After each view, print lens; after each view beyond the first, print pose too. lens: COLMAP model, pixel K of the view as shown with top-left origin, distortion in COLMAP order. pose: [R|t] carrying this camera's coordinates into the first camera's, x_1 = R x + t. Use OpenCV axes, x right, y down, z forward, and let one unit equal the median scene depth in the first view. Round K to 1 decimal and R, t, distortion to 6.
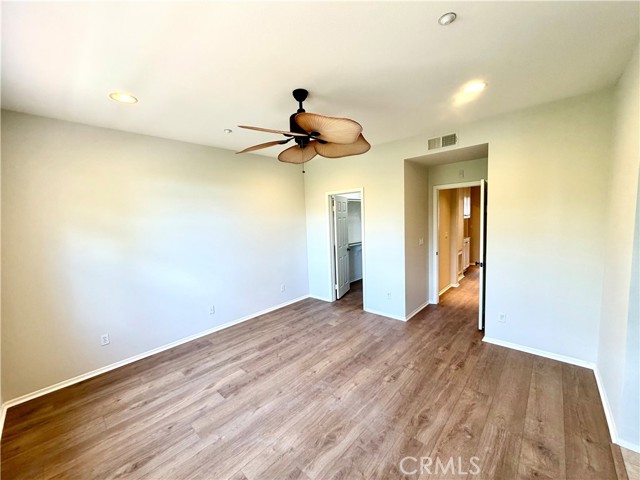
lens RADIAL K [[254.6, 0, 316.6], [0, 254.6, 237.7], [0, 0, 1]] dist [-0.003105, 0.000767]
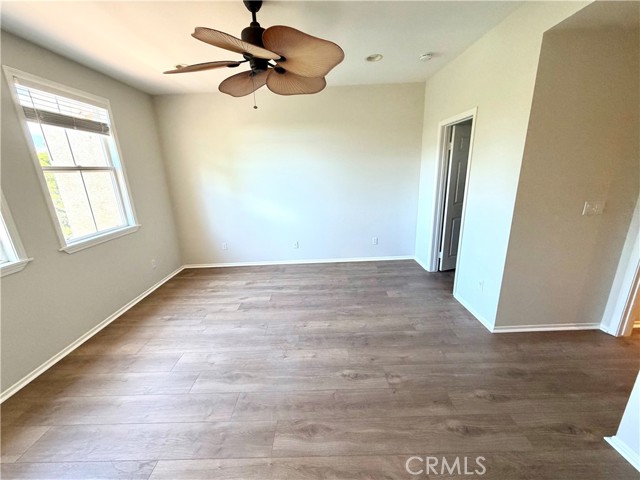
lens RADIAL K [[254.6, 0, 320.4], [0, 254.6, 239.3], [0, 0, 1]] dist [-0.003105, 0.000767]
pose [[0.678081, 0.206973, -0.705244, 0.612304], [-0.044817, 0.969389, 0.241403, -0.031575], [0.733620, -0.132084, 0.666600, 0.408251]]
